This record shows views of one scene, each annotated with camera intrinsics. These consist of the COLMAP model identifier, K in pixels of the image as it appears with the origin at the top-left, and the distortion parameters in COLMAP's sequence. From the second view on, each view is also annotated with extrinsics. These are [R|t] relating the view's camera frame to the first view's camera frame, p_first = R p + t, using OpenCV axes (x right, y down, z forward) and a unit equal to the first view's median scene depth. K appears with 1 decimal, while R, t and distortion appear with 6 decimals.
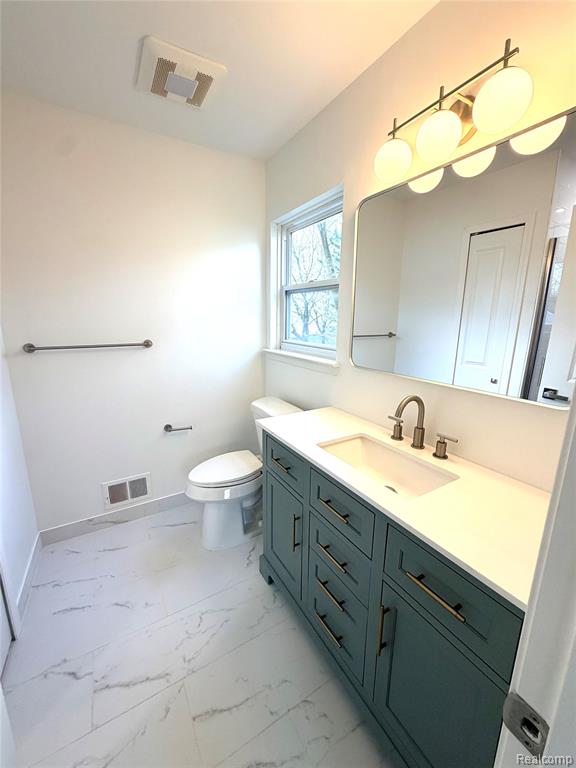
lens RADIAL K [[309.4, 0, 290.7], [0, 309.4, 380.9], [0, 0, 1]] dist [-0.001689, 0.001349]
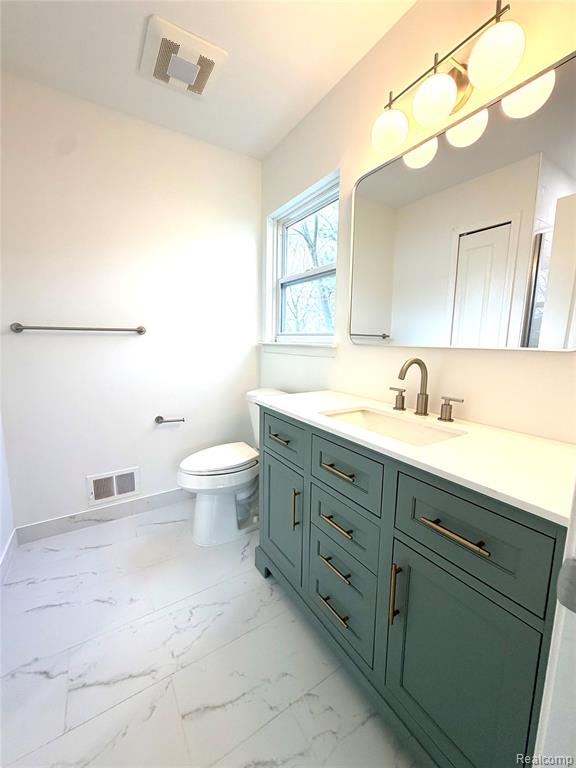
lens RADIAL K [[309.4, 0, 290.4], [0, 309.4, 380.6], [0, 0, 1]] dist [-0.001689, 0.001349]
pose [[0.999617, -0.000293, 0.027680, -0.024917], [0.002331, 0.997282, -0.073638, 0.165182], [-0.027584, 0.073675, 0.996901, 0.034319]]
